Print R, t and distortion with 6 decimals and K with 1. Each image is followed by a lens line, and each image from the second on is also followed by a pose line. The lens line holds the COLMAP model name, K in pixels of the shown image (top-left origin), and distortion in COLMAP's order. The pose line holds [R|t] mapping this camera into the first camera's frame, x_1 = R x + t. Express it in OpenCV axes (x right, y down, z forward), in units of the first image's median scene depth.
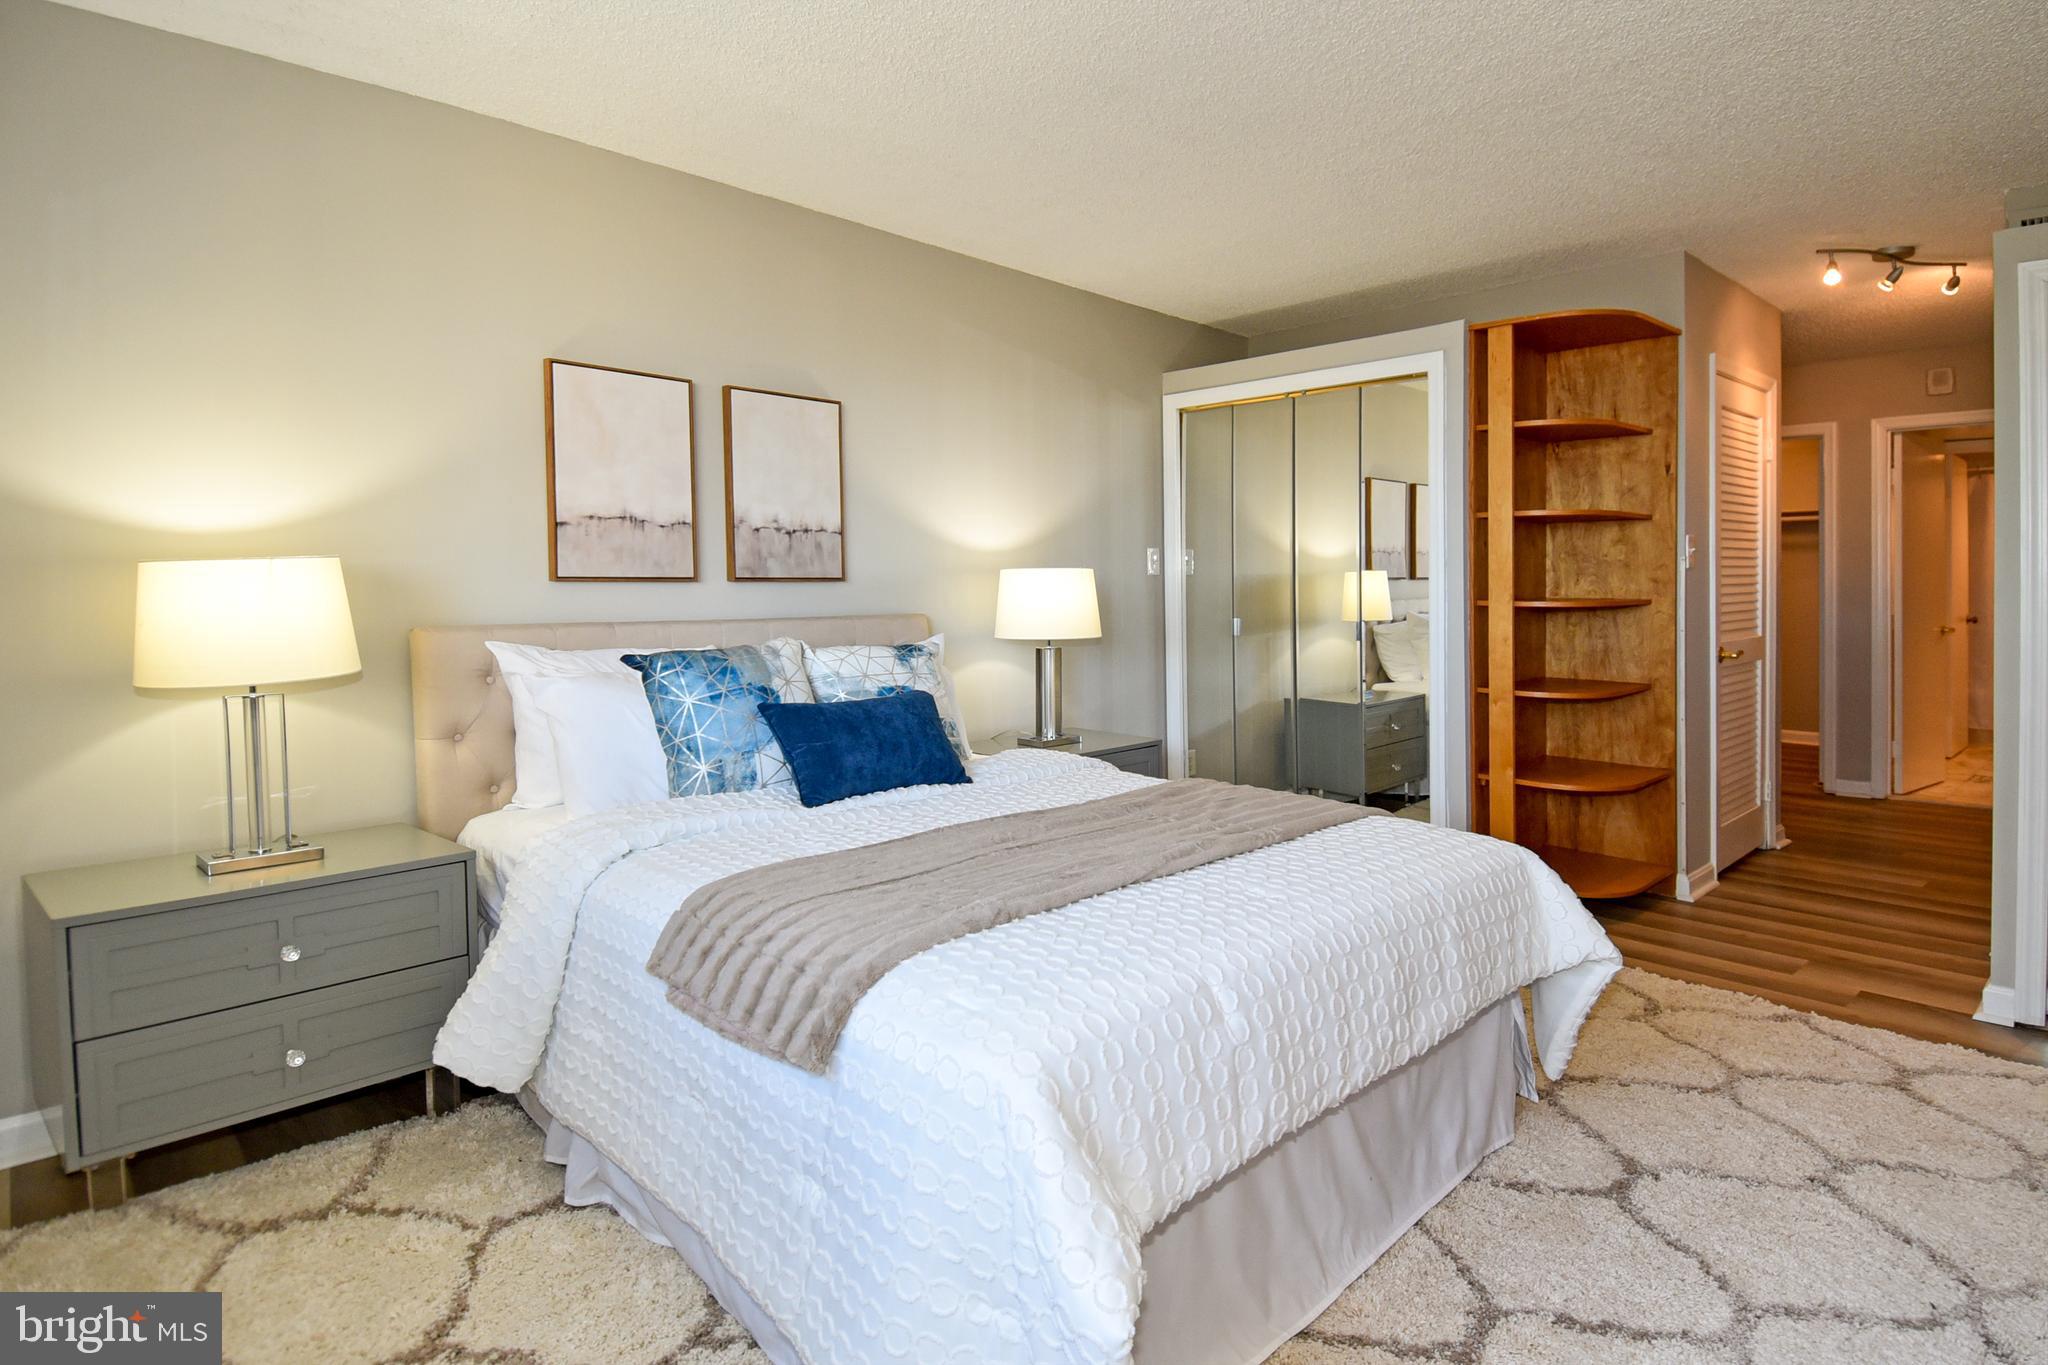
lens RADIAL K [[1070.7, 0, 1022.9], [0, 1070.7, 626.9], [0, 0, 1]] dist [0.046681, -0.055813]
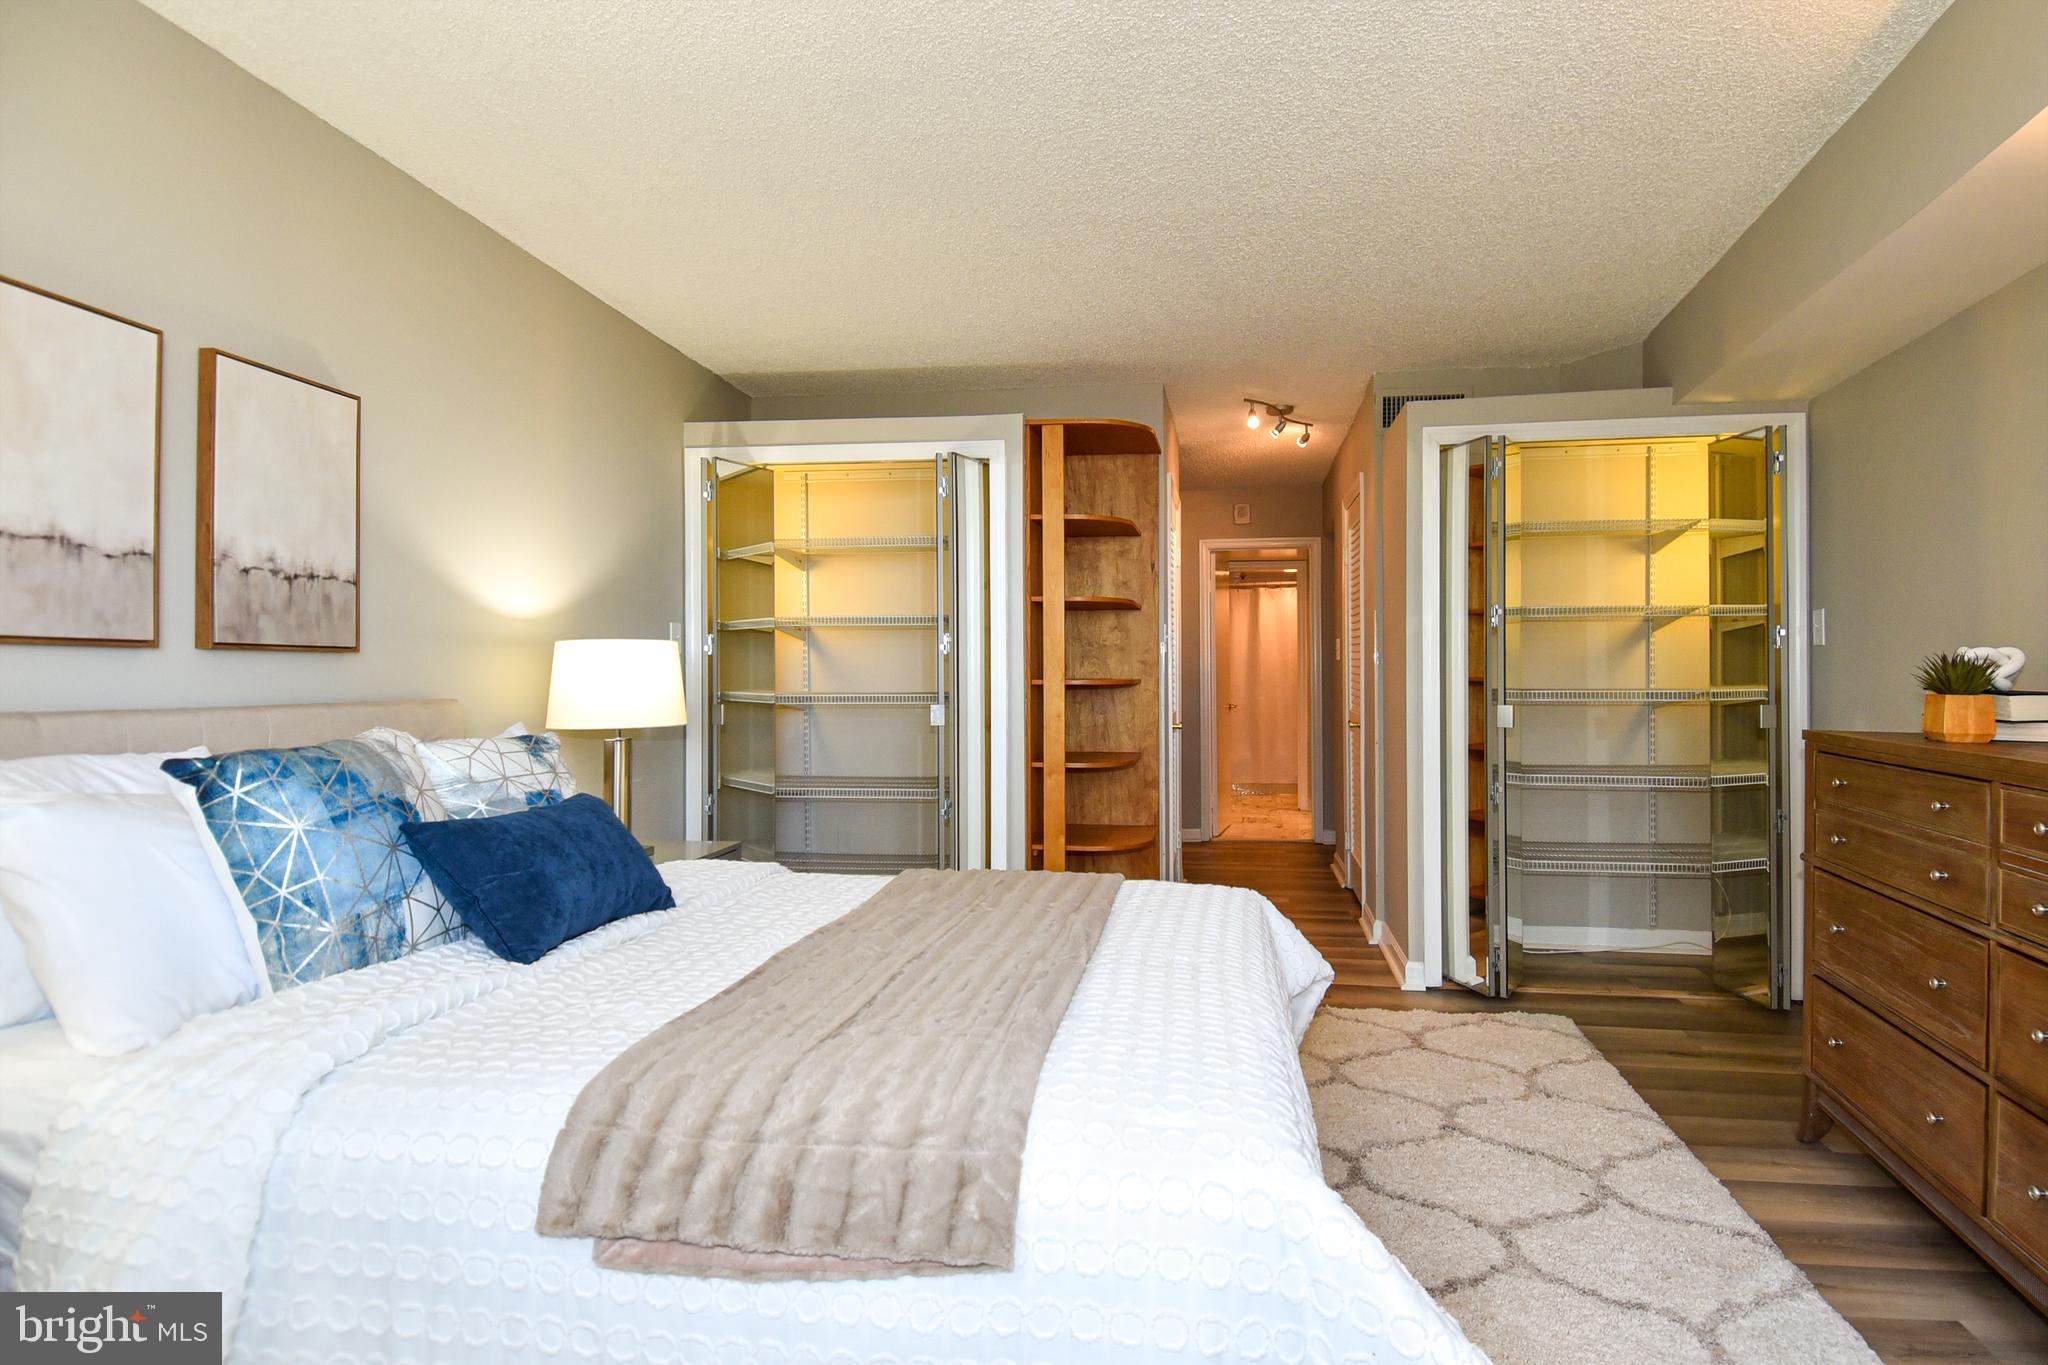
lens RADIAL K [[1129.3, 0, 1024.0], [0, 1129.3, 682.5], [0, 0, 1]] dist [0.039746, -0.071809]
pose [[0.775576, -0.003623, 0.631244, -0.318654], [0.029234, 0.999117, -0.030184, 0.012859], [-0.630577, 0.041864, 0.774997, 0.166364]]
